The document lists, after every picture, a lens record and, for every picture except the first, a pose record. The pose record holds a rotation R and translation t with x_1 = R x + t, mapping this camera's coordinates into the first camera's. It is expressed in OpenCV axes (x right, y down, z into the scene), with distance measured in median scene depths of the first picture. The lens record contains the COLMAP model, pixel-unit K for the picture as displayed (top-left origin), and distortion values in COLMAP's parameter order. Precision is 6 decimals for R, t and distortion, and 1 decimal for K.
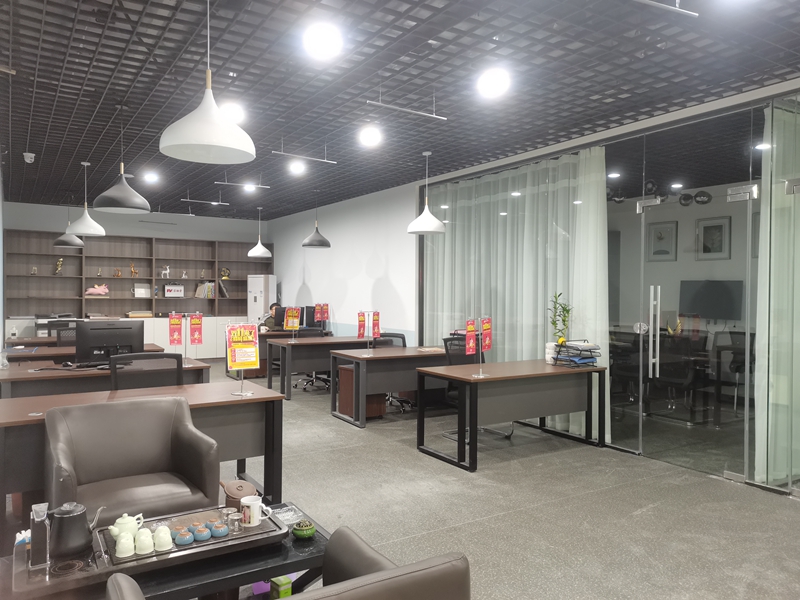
lens RADIAL K [[611.8, 0, 398.3], [0, 611.8, 301.2], [0, 0, 1]] dist [0.052032, -0.038343]
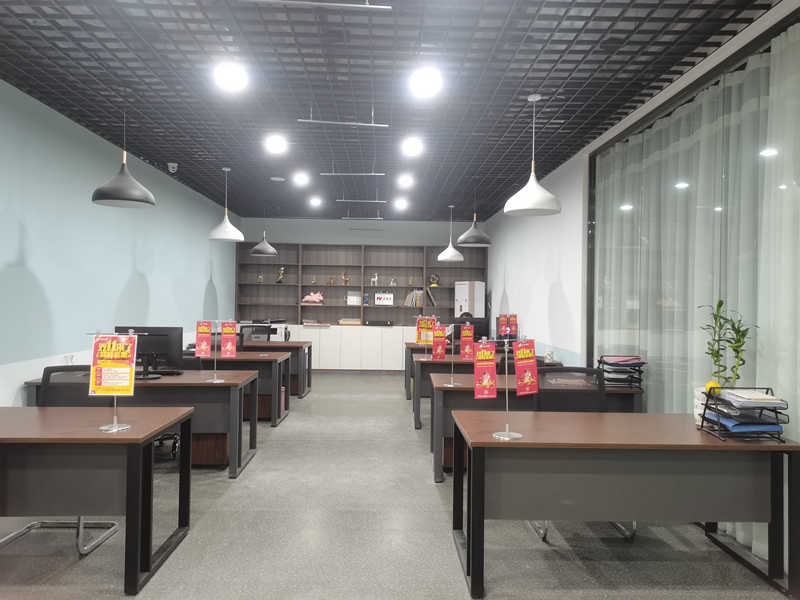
lens RADIAL K [[611.8, 0, 400.8], [0, 611.8, 298.2], [0, 0, 1]] dist [0.052032, -0.038343]
pose [[0.859066, 0.004390, -0.511845, 0.161770], [-0.016333, 0.999689, -0.018839, 0.000141], [0.511604, 0.024544, 0.858871, 0.196893]]
